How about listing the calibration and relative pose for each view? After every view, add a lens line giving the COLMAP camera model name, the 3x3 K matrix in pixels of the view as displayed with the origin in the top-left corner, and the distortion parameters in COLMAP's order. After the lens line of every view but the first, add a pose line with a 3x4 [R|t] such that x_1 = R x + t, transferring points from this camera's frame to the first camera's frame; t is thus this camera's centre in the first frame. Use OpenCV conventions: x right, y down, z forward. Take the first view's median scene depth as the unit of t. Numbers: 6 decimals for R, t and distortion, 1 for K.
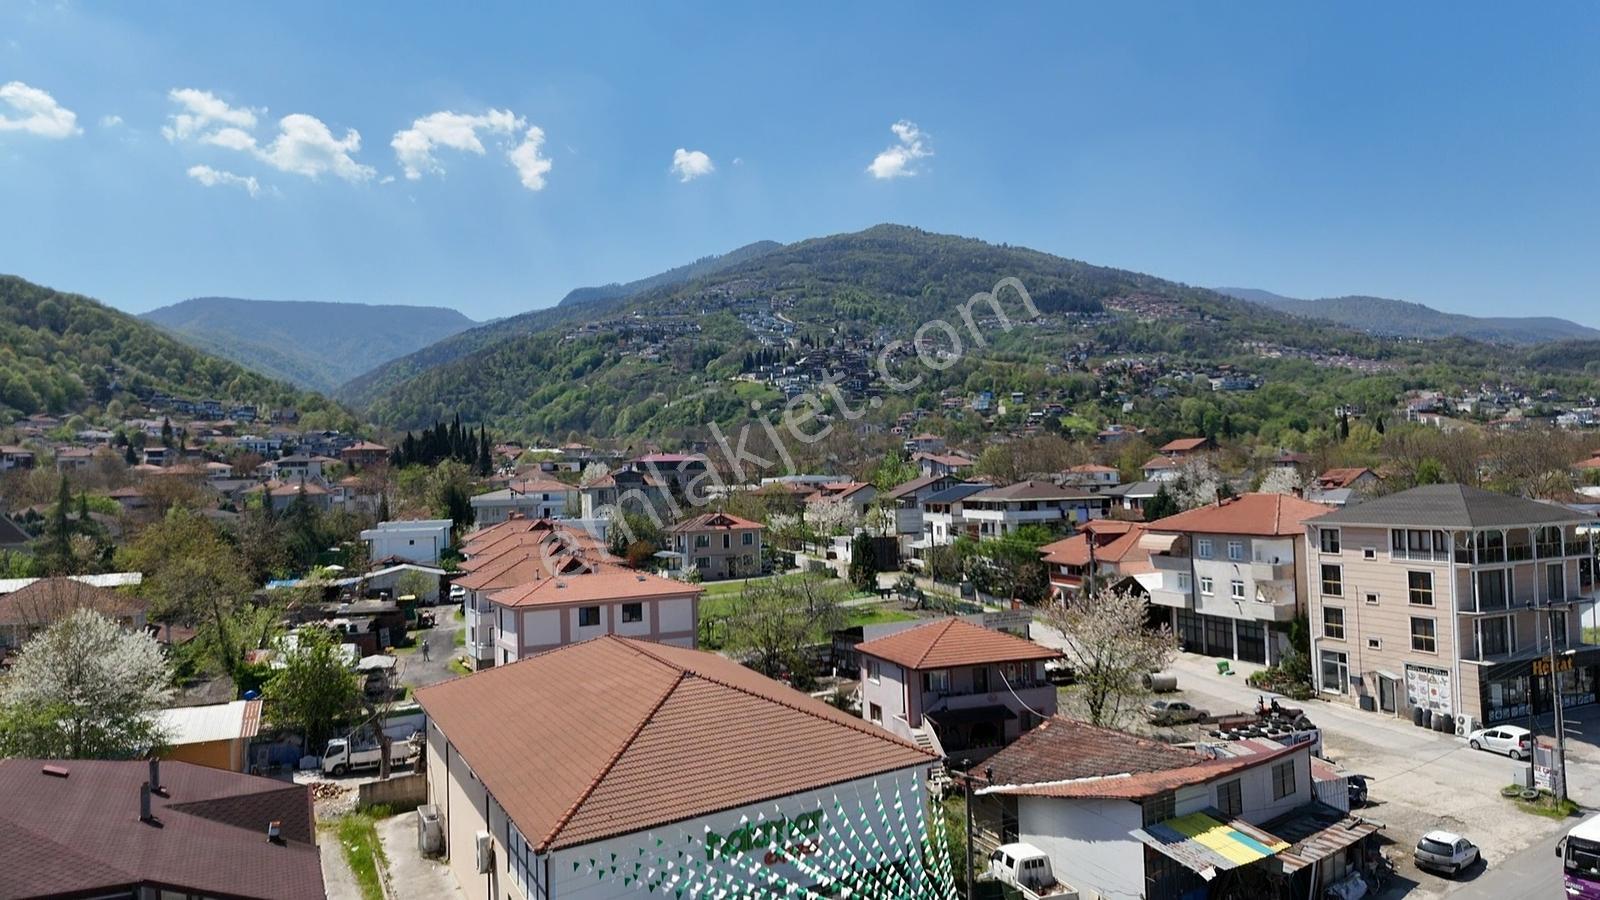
lens RADIAL K [[1180.5, 0, 803.1], [0, 1180.5, 449.1], [0, 0, 1]] dist [0.065912, -0.059328]
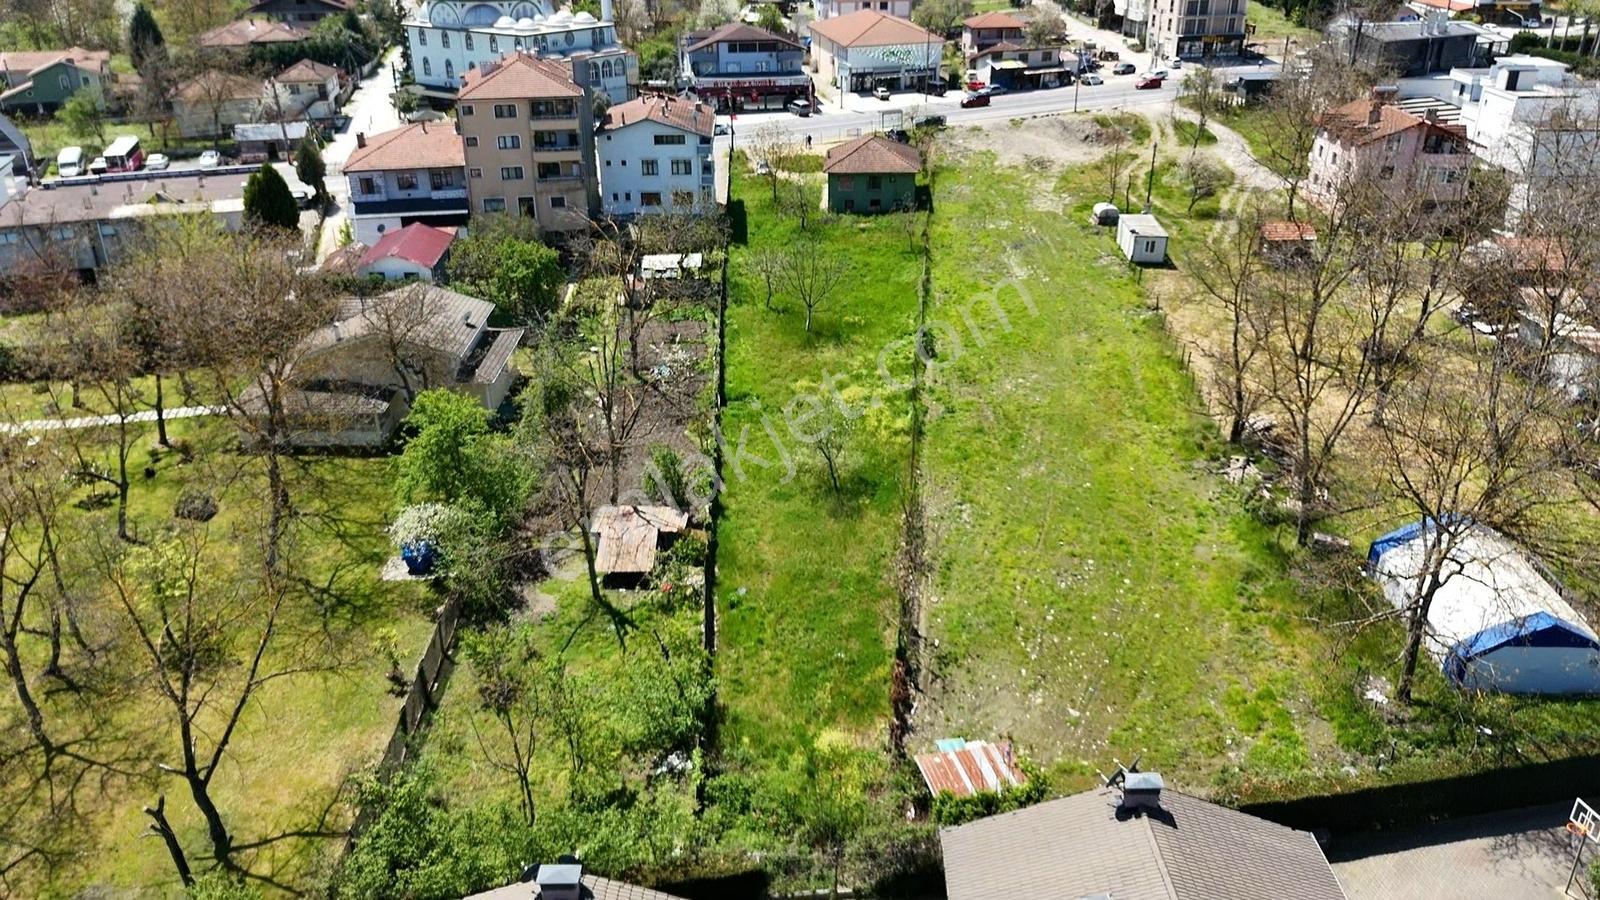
lens RADIAL K [[1182.9, 0, 803.2], [0, 1182.9, 450.1], [0, 0, 1]] dist [0.058073, -0.048728]
pose [[0.966953, 0.132643, -0.217734, 0.076075], [-0.019978, 0.890802, 0.453953, -0.034179], [0.254171, -0.434602, 0.864013, -0.338652]]
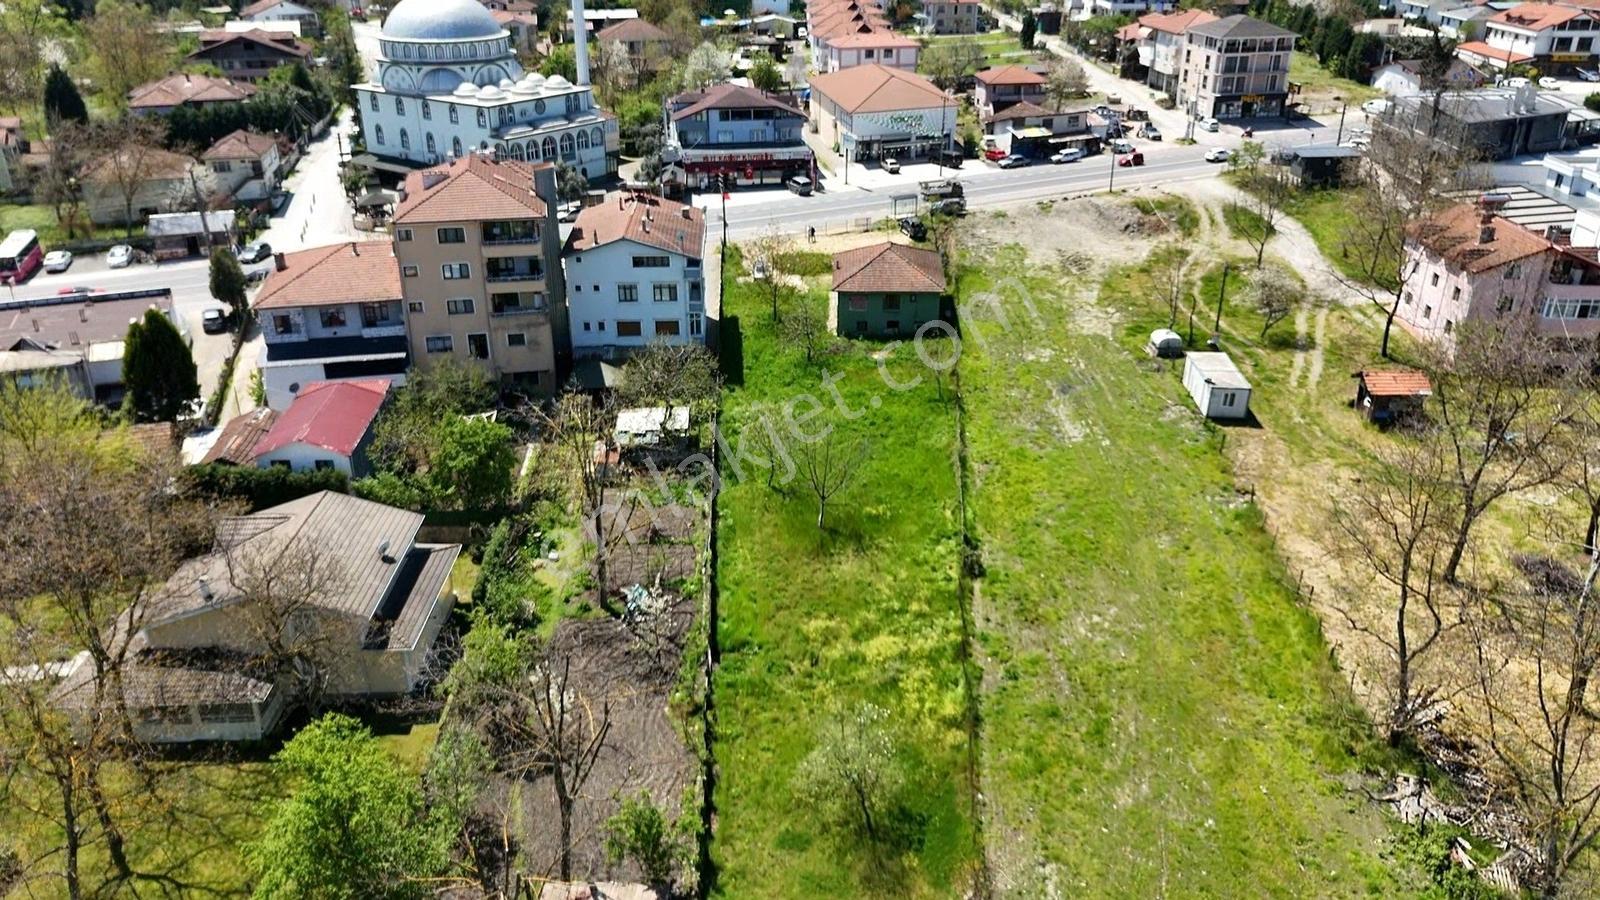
lens RADIAL K [[1182.9, 0, 803.2], [0, 1182.9, 450.1], [0, 0, 1]] dist [0.058073, -0.048728]
pose [[0.969030, 0.132911, -0.208126, 0.058199], [-0.025252, 0.891718, 0.451885, -0.044766], [0.245650, -0.432635, 0.867458, -0.286083]]
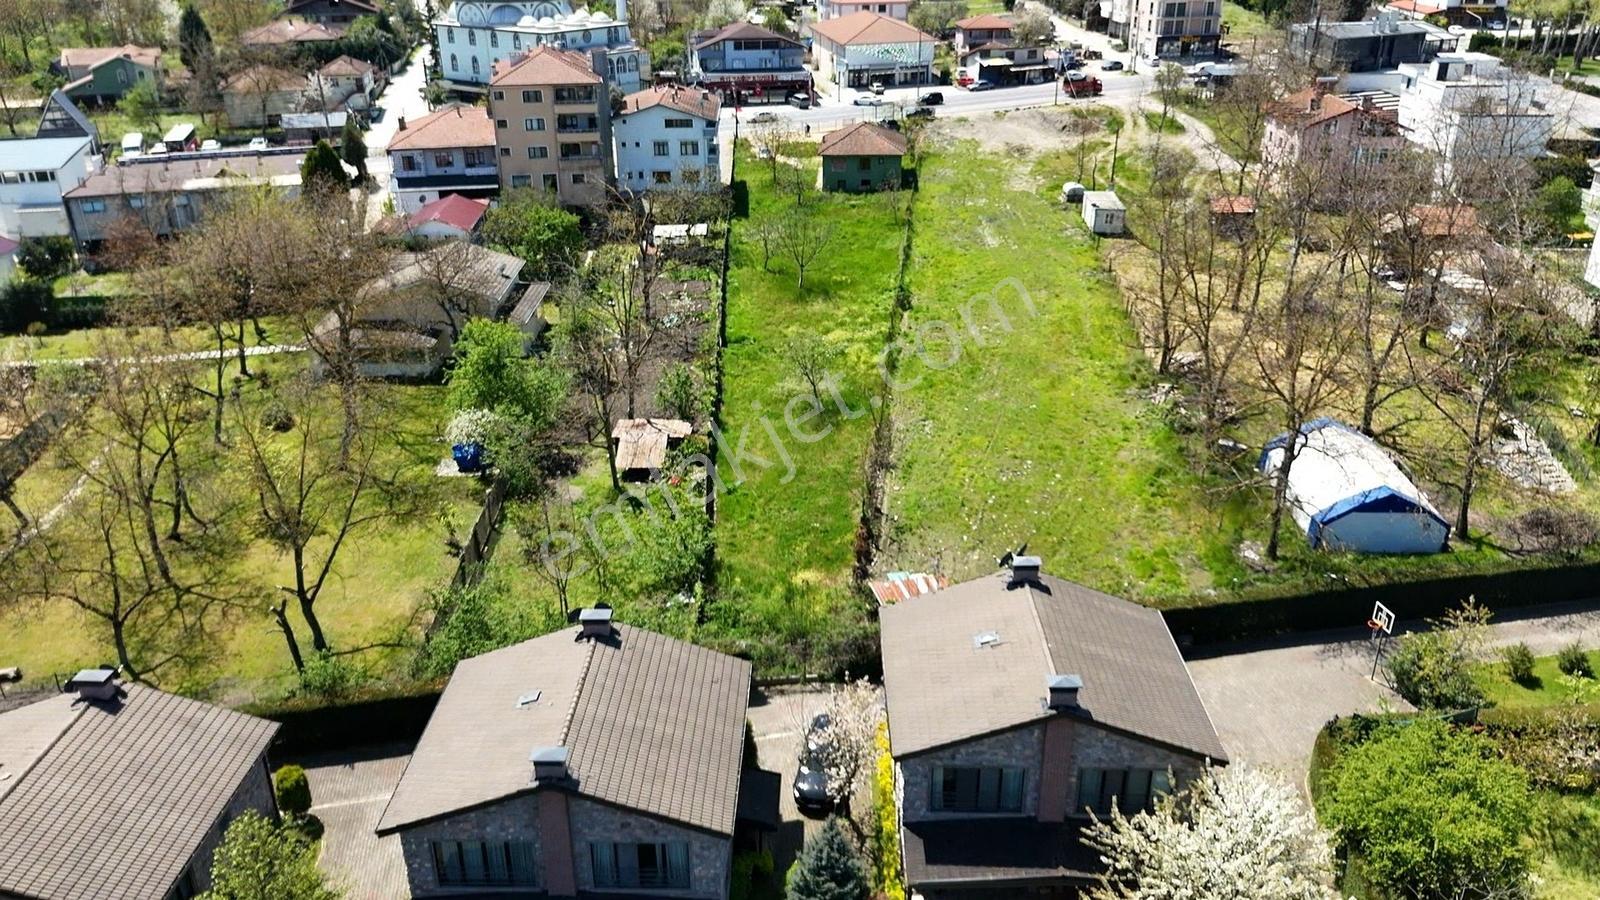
lens RADIAL K [[1182.9, 0, 803.2], [0, 1182.9, 450.1], [0, 0, 1]] dist [0.058073, -0.048728]
pose [[0.964836, 0.134587, -0.225781, 0.087863], [-0.019689, 0.893562, 0.448508, -0.035352], [0.262113, -0.428292, 0.864791, -0.369416]]
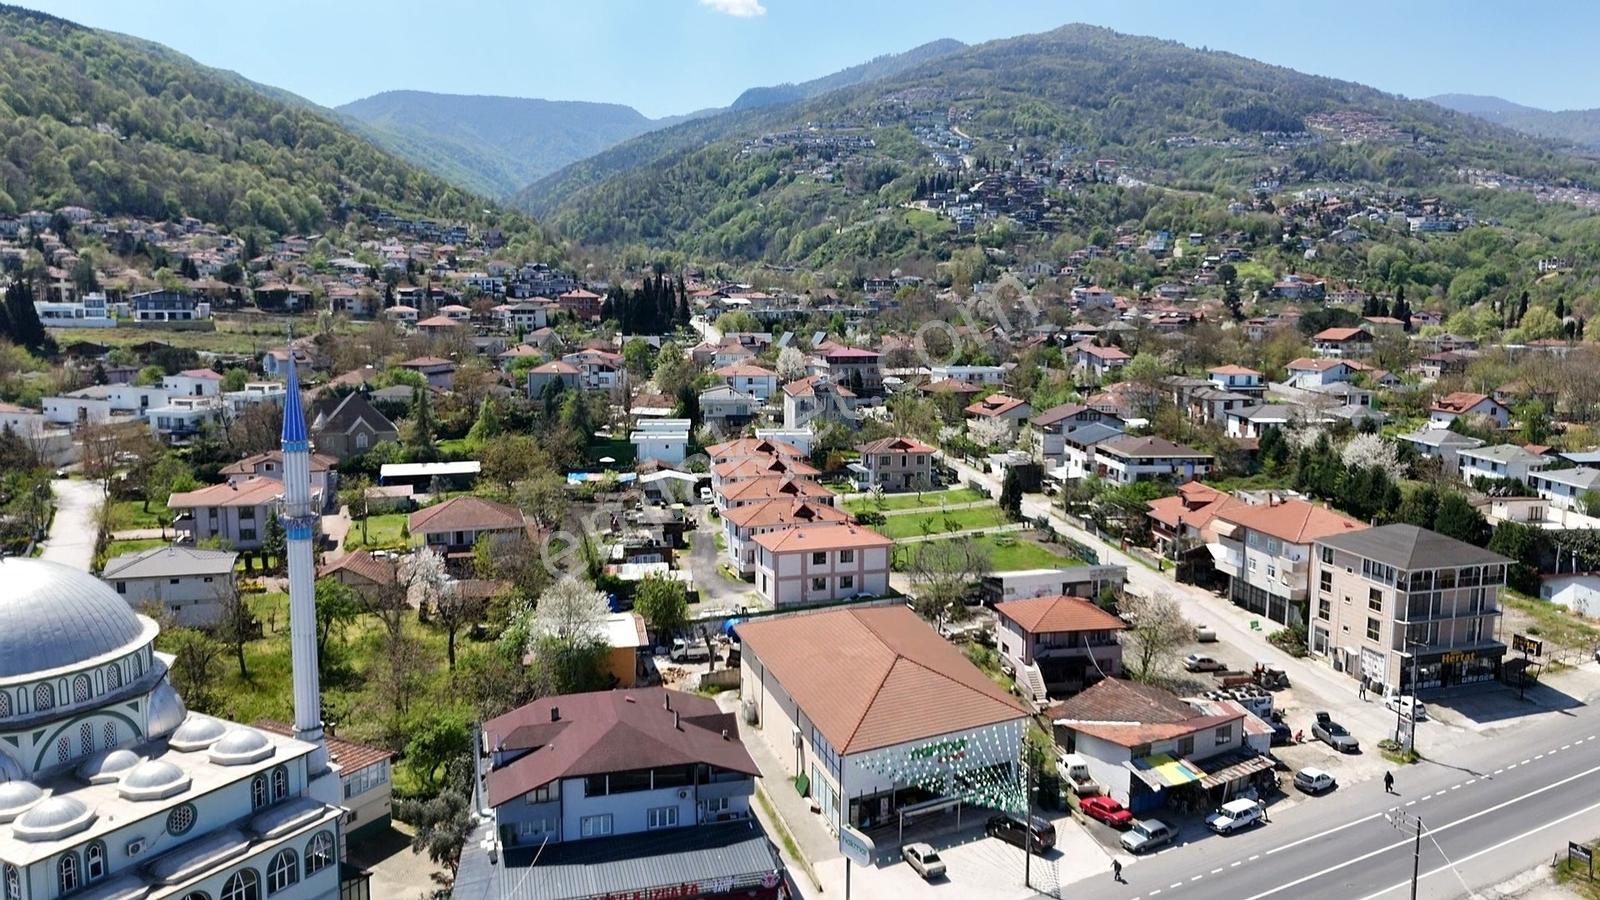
lens RADIAL K [[1182.9, 0, 803.2], [0, 1182.9, 450.1], [0, 0, 1]] dist [0.058073, -0.048728]
pose [[0.989661, 0.056864, -0.131675, -0.002233], [-0.034562, 0.985547, 0.165841, -0.052170], [0.139202, -0.159576, 0.977322, -0.096735]]
